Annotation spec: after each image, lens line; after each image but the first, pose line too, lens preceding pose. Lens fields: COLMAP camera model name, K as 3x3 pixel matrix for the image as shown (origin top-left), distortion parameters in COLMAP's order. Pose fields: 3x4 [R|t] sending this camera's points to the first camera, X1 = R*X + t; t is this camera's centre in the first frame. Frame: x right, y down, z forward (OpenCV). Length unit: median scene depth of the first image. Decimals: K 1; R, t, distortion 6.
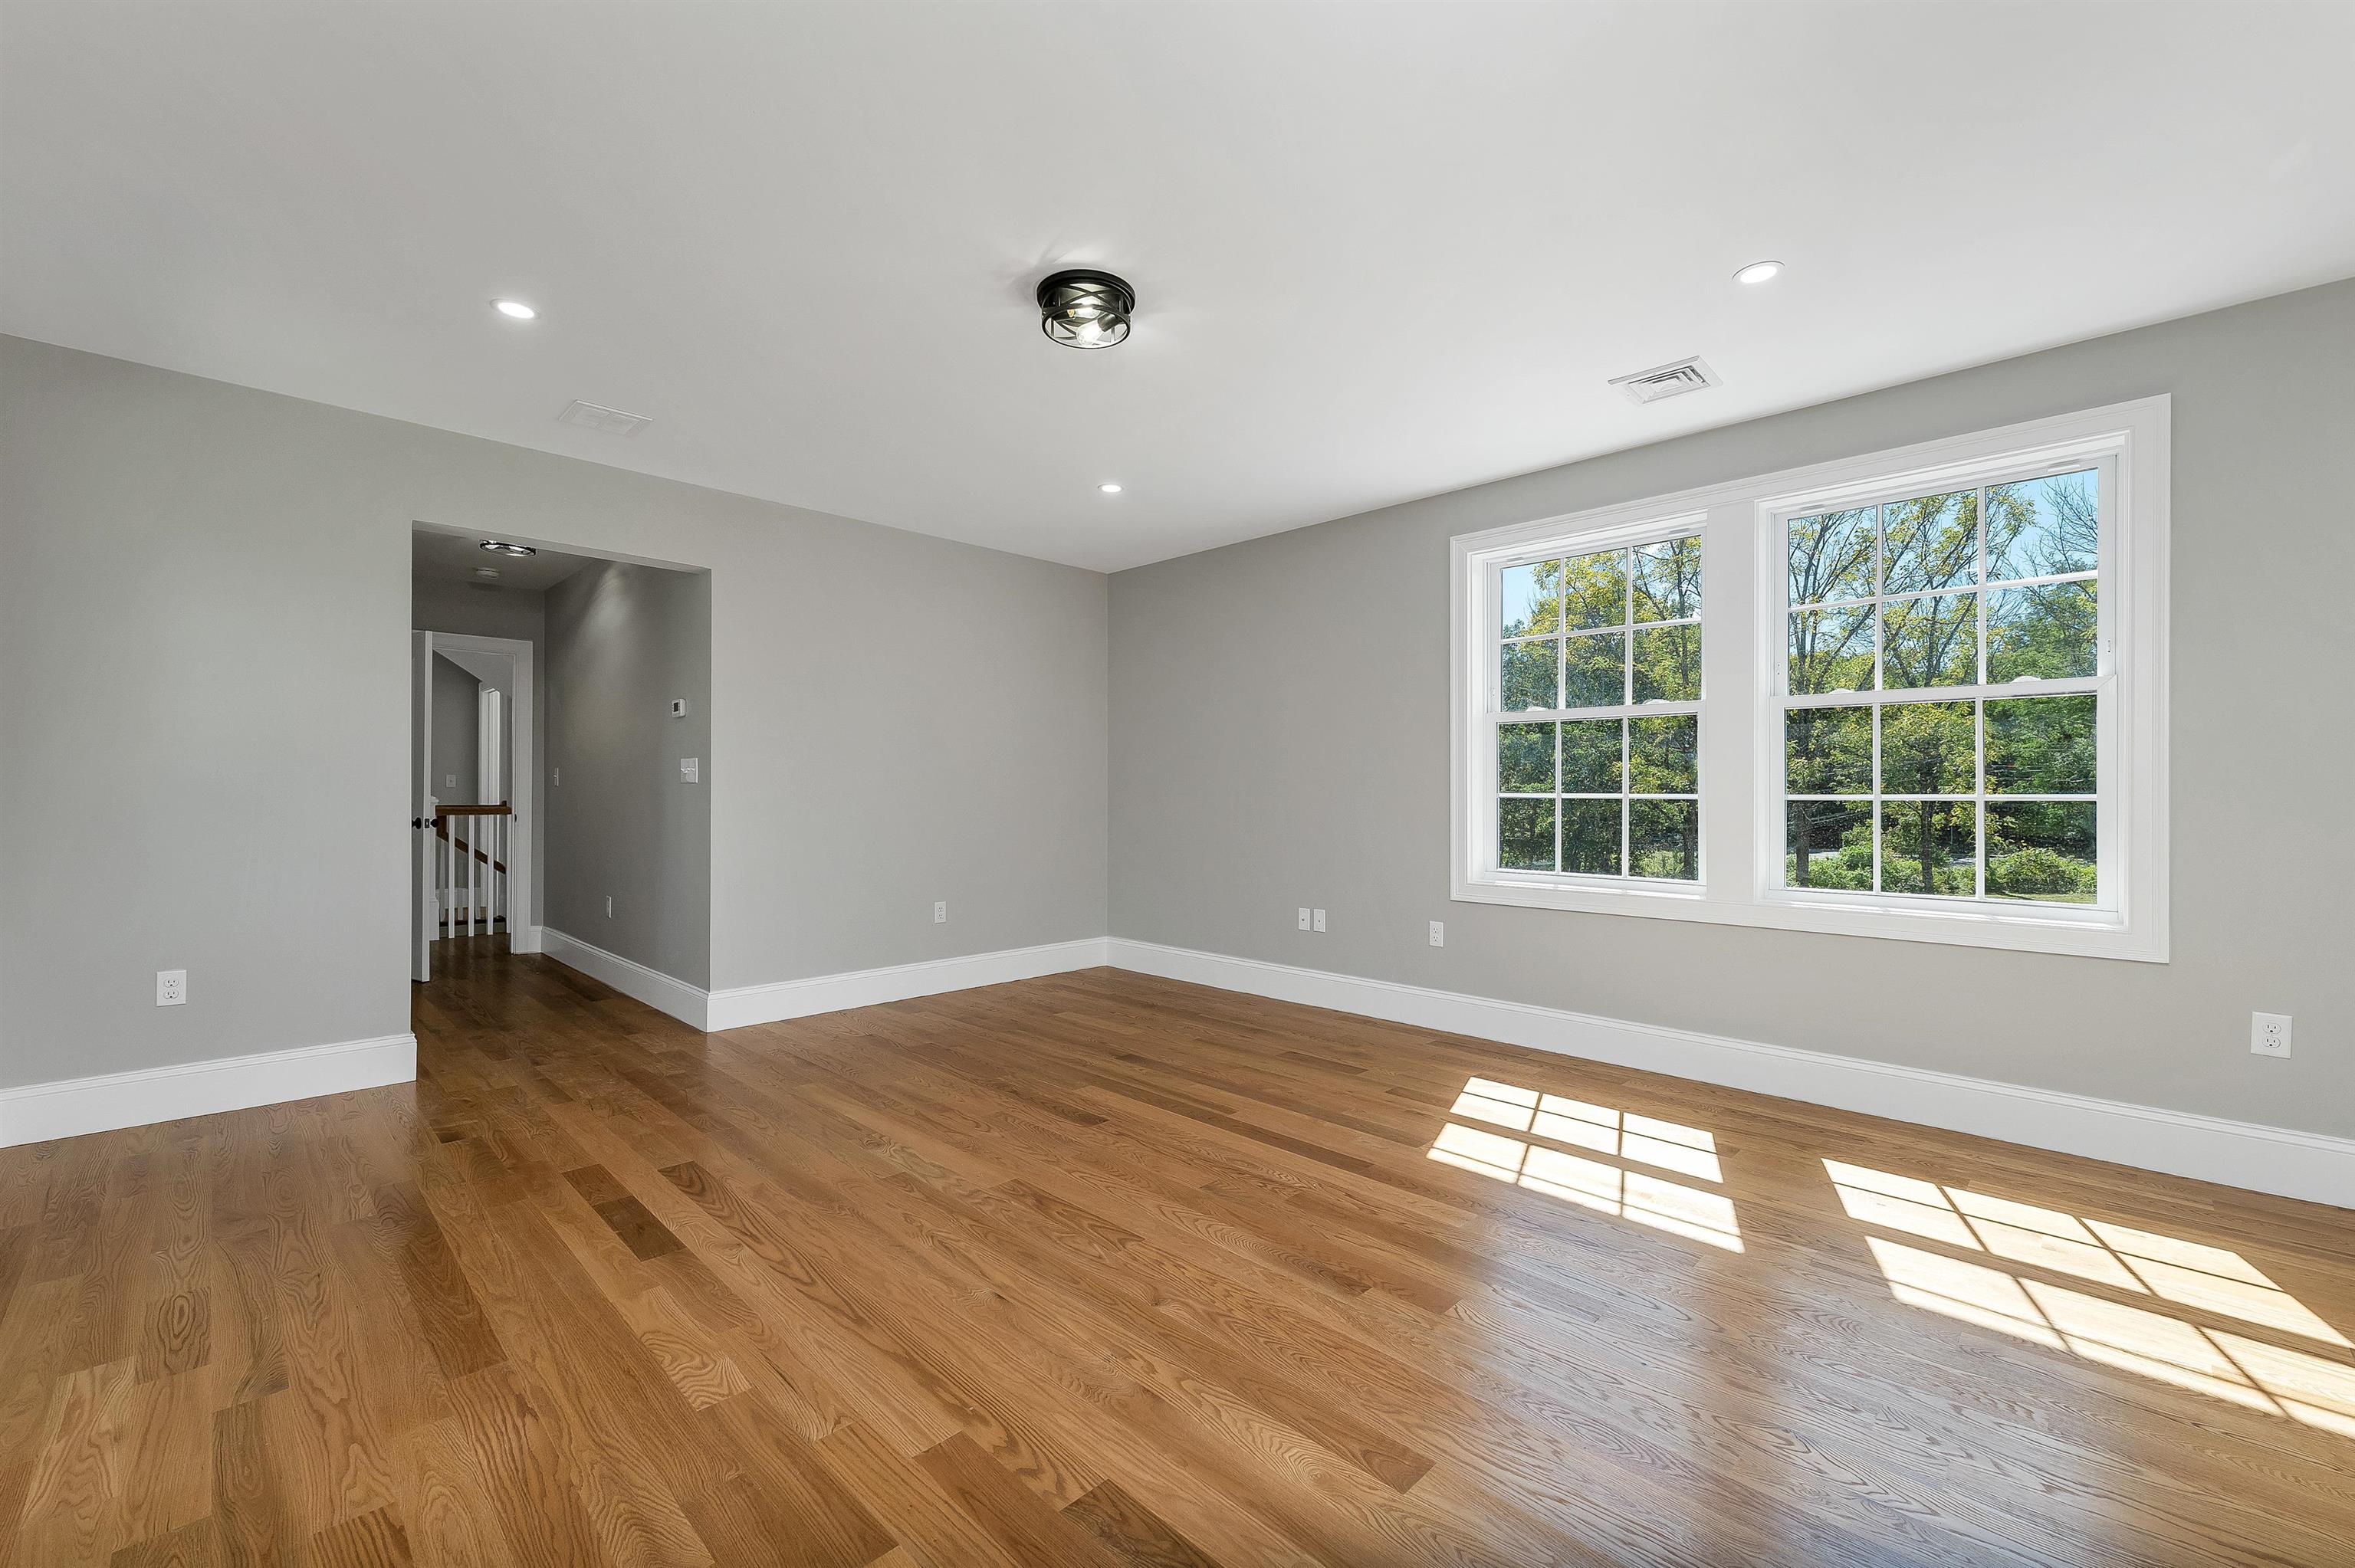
lens RADIAL K [[967.7, 0, 1172.6], [0, 967.7, 793.8], [0, 0, 1]] dist [0.000454, -0.000145]
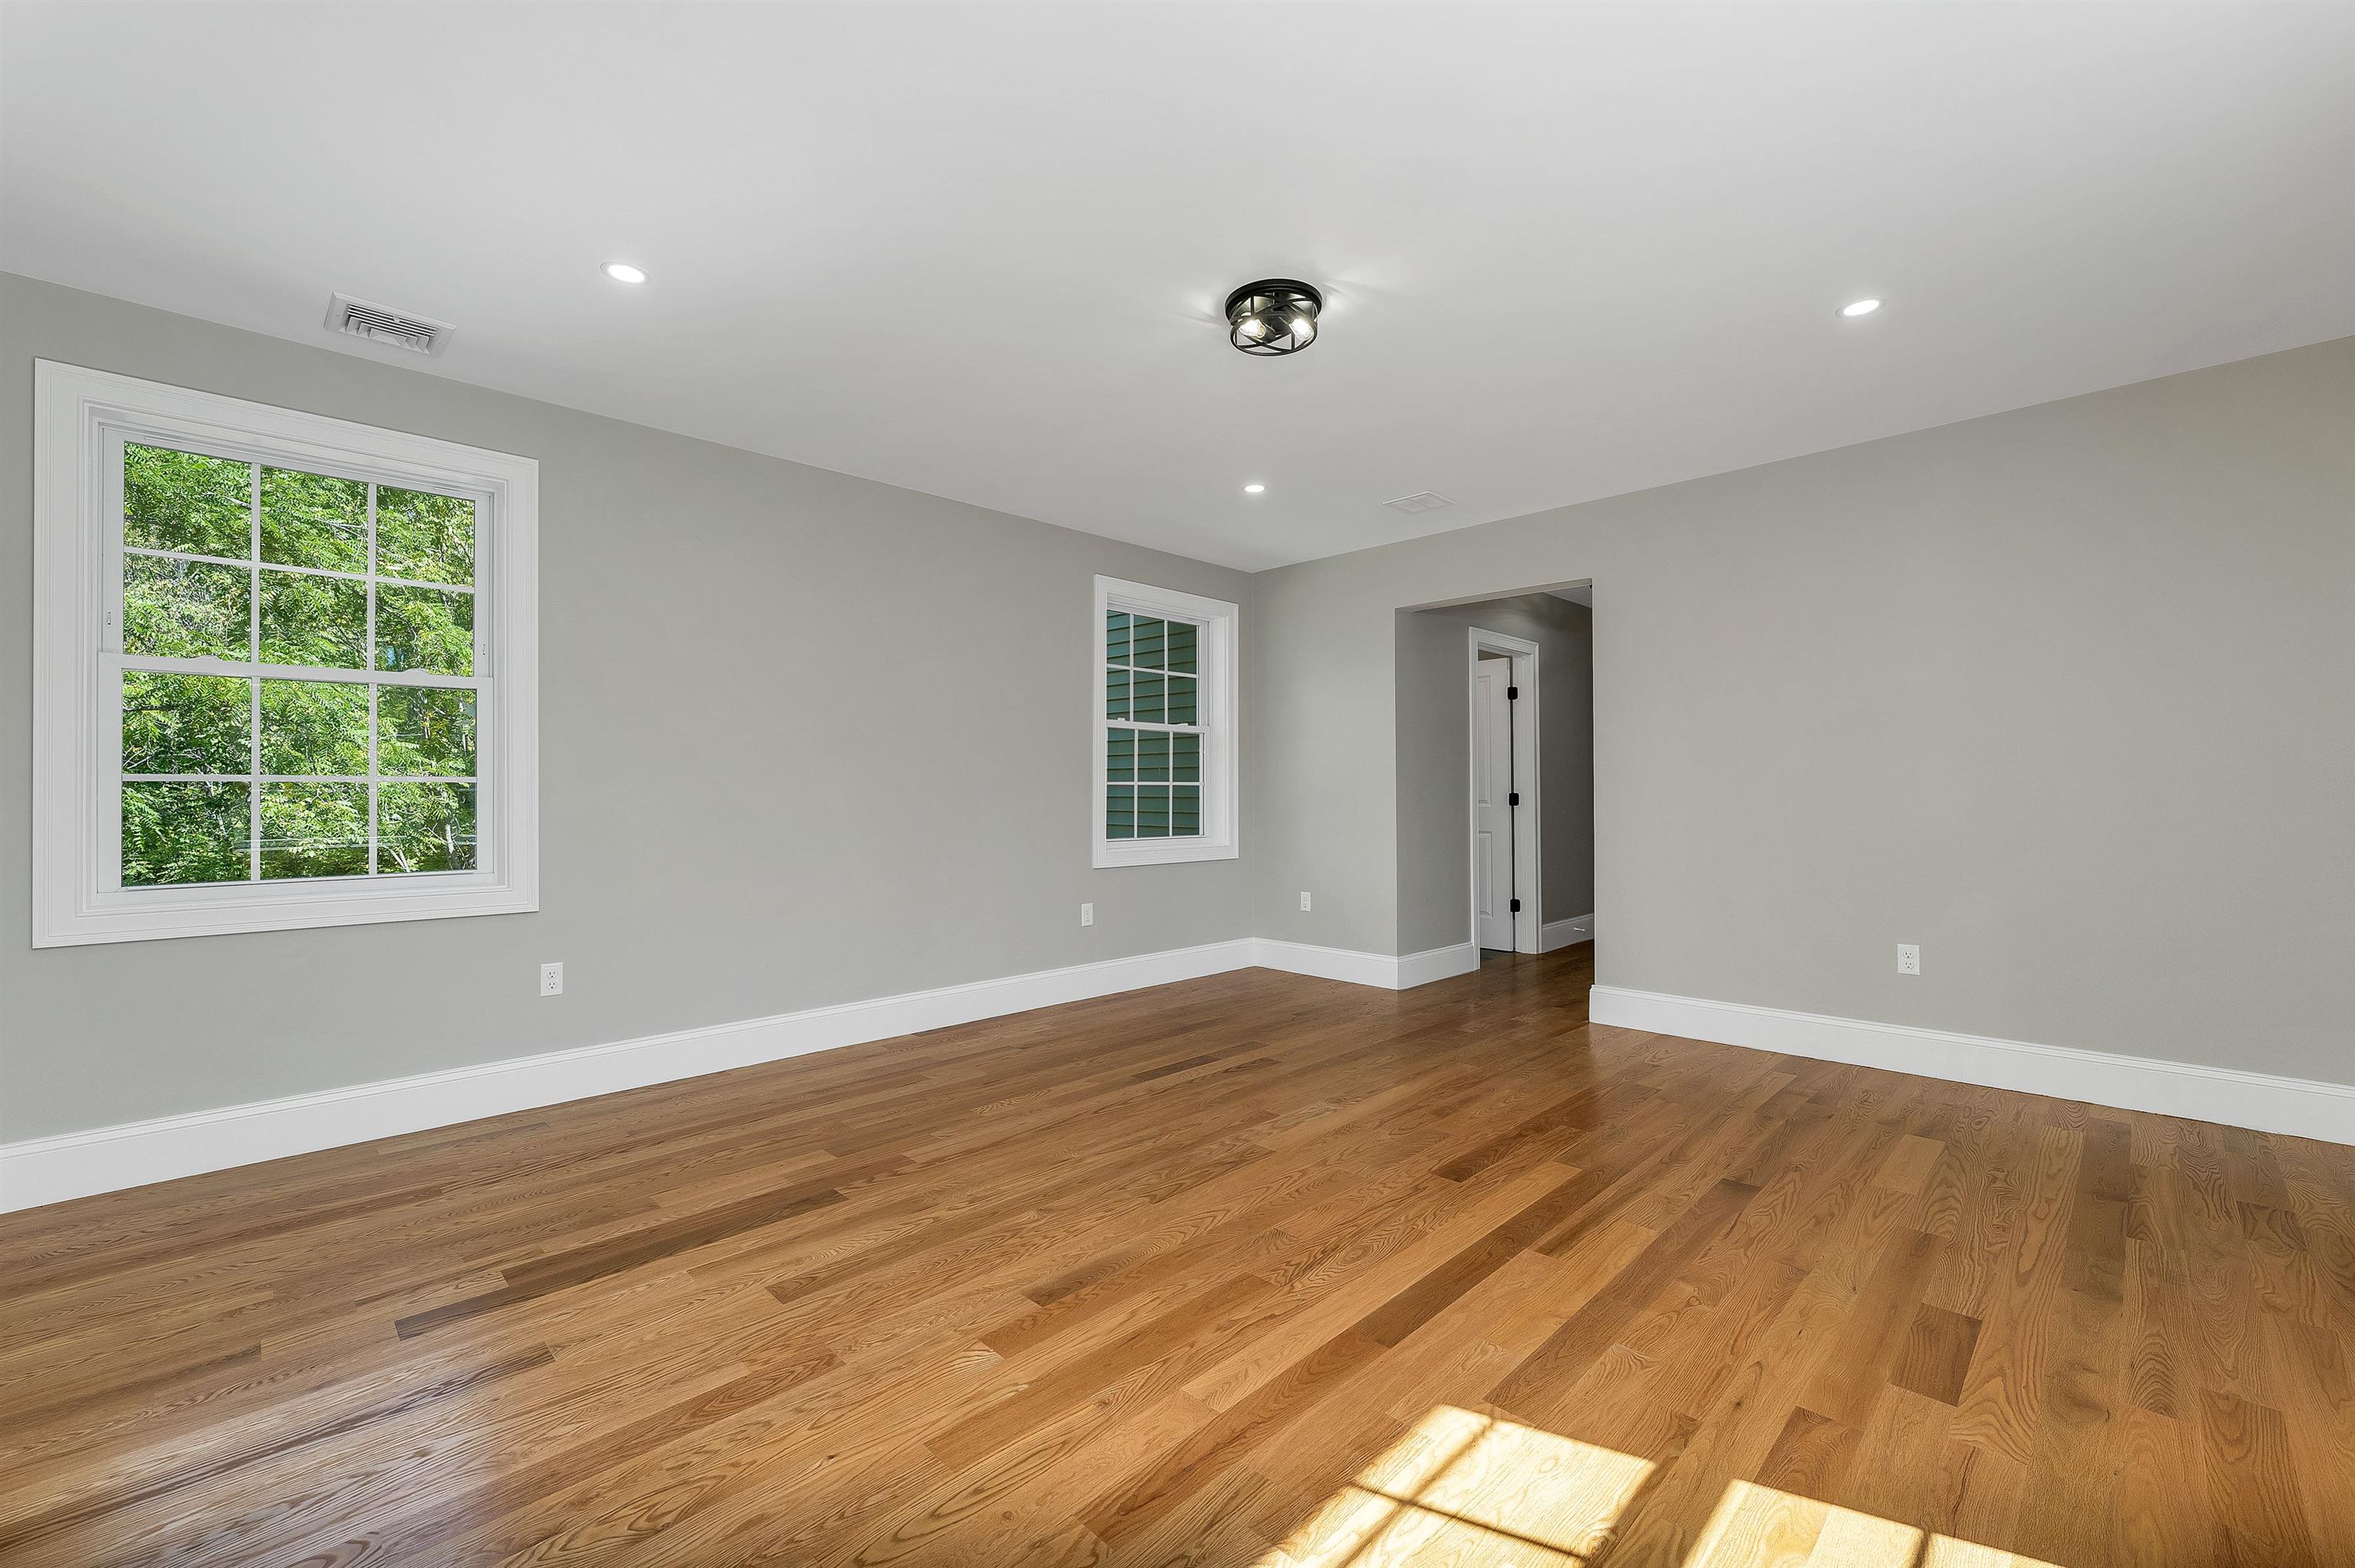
lens RADIAL K [[967.7, 0, 1172.6], [0, 967.7, 793.8], [0, 0, 1]] dist [0.000454, -0.000145]
pose [[-0.012443, -0.001873, -0.999921, 0.877187], [0.002460, 0.999995, -0.001904, 0.001121], [0.999920, -0.002484, -0.012438, 0.858146]]
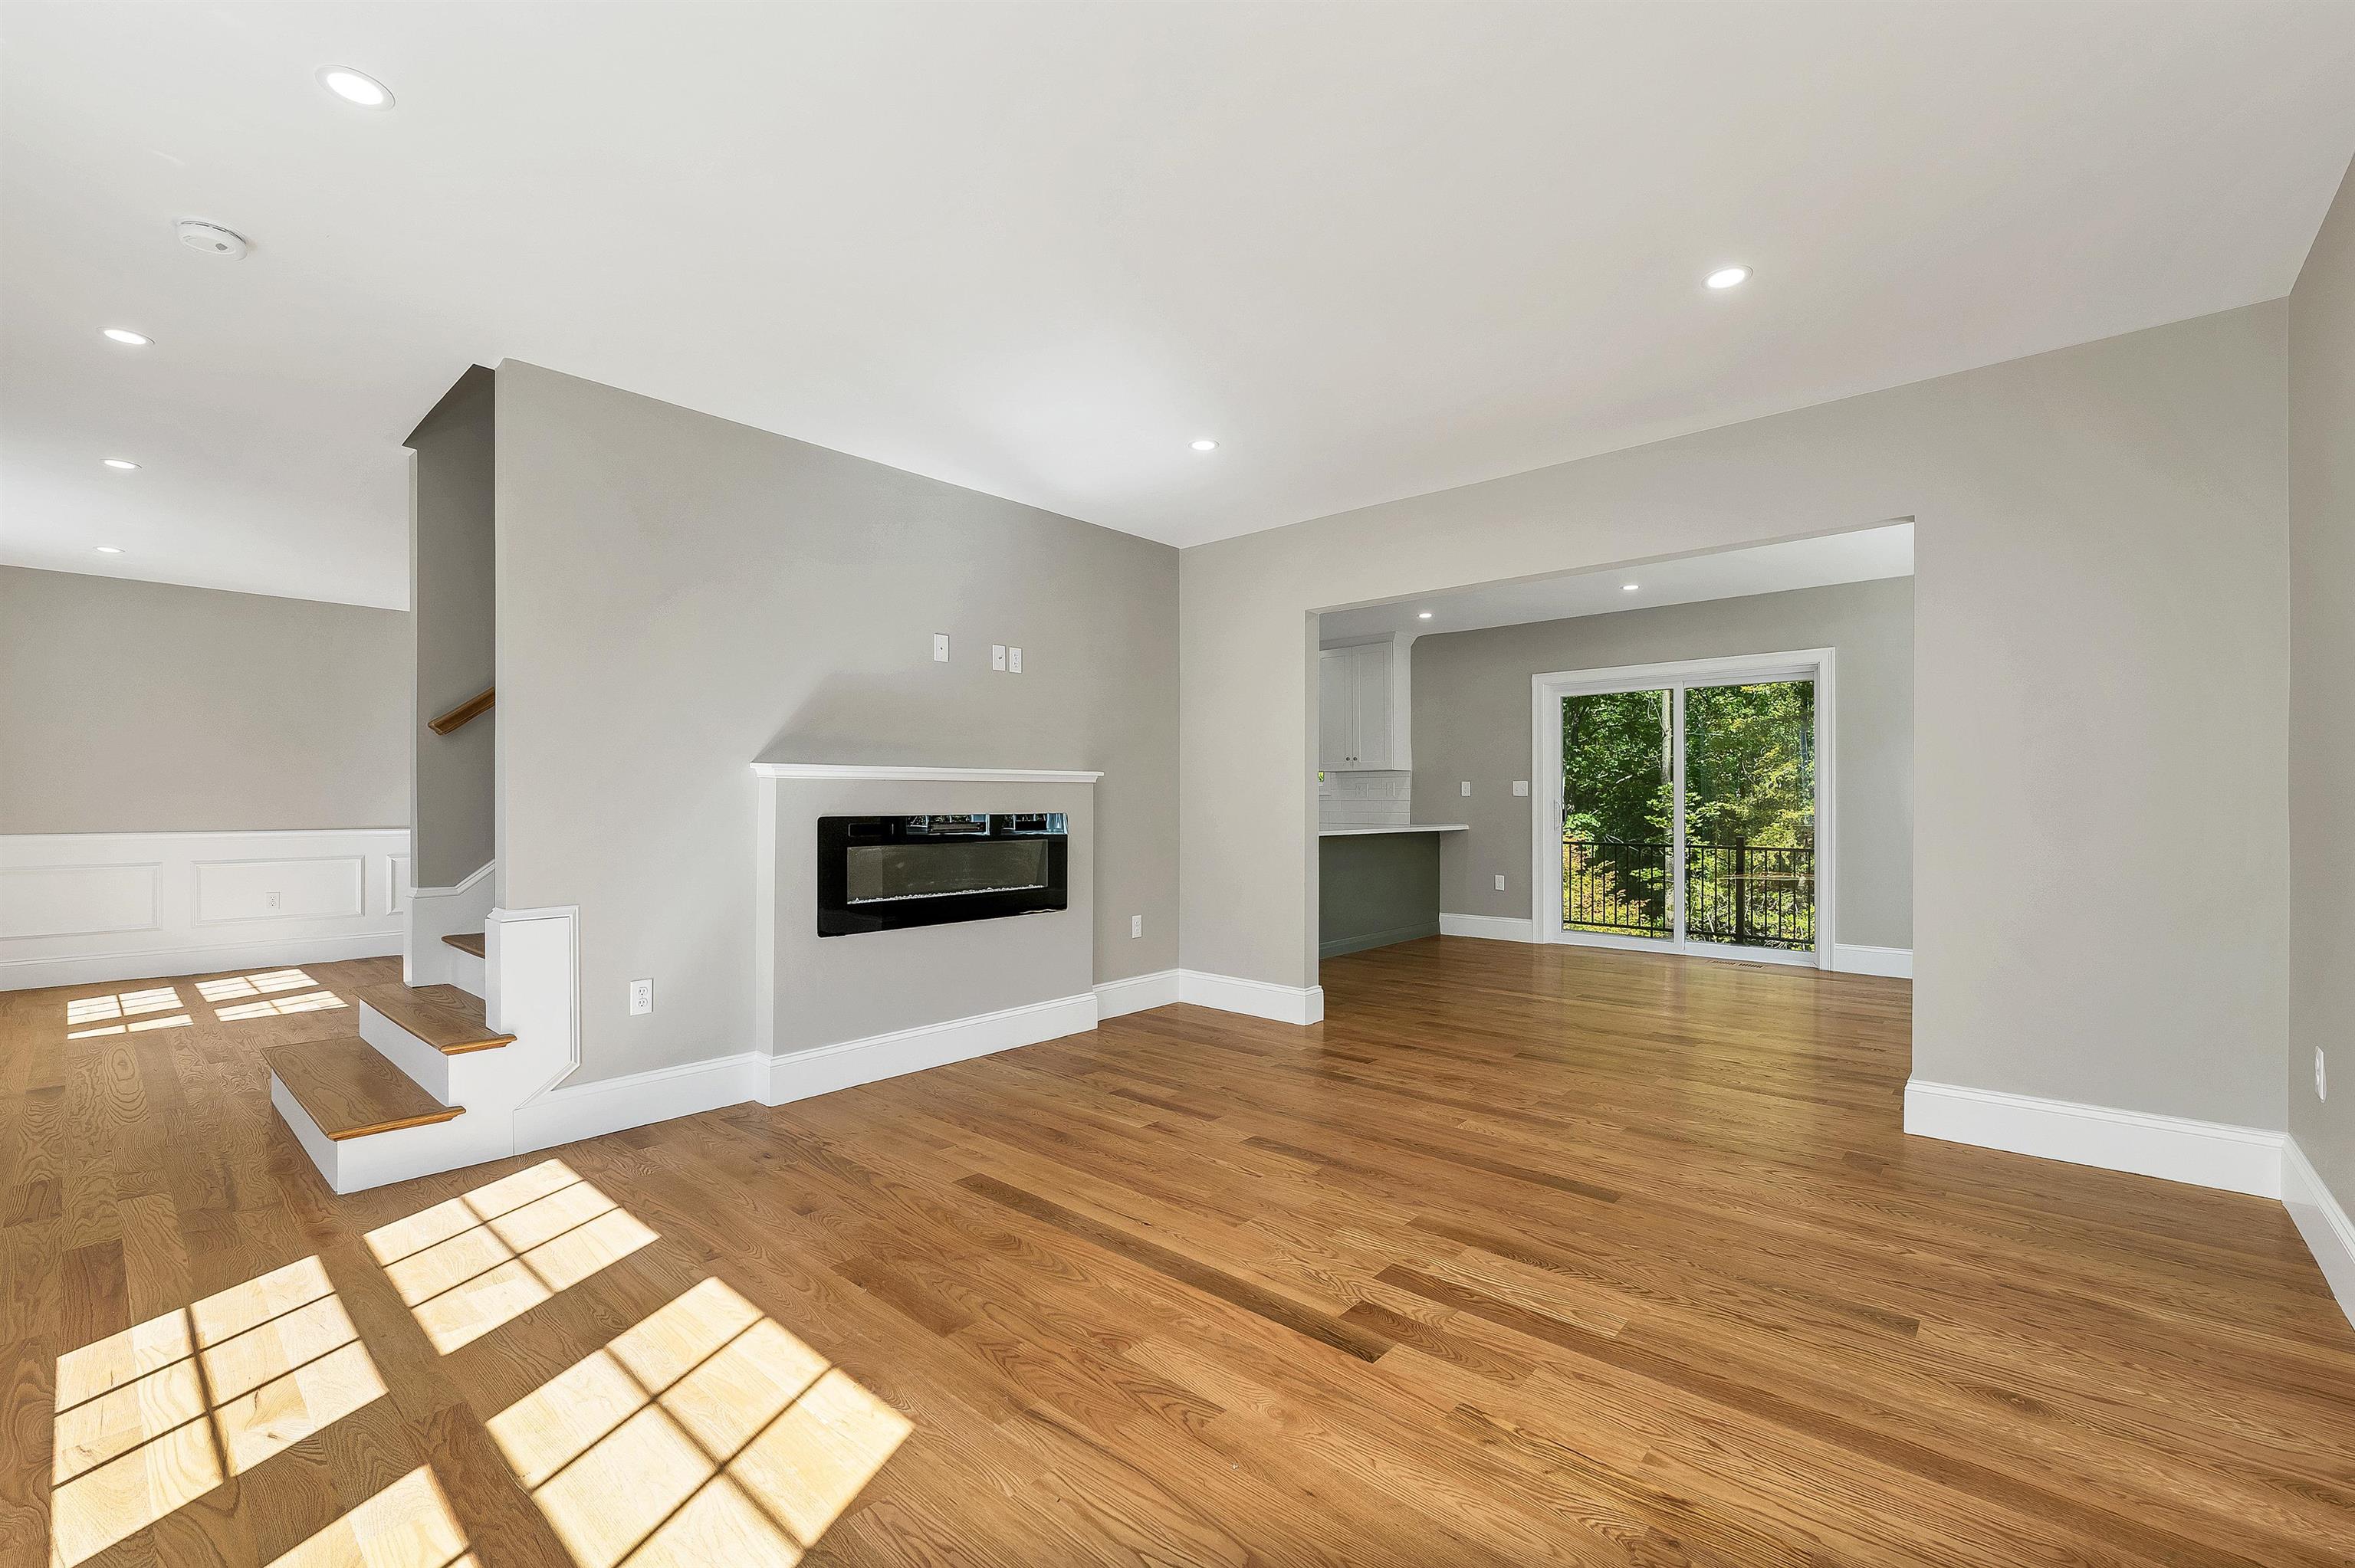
lens RADIAL K [[979.7, 0, 1160.7], [0, 979.7, 793.4], [0, 0, 1]] dist [-0.000846, 0.000130]
pose [[-0.998838, -0.002587, -0.048131, 0.157121], [-0.002335, 0.999983, -0.005304, -0.003835], [0.048144, -0.005185, -0.998827, 1.560801]]
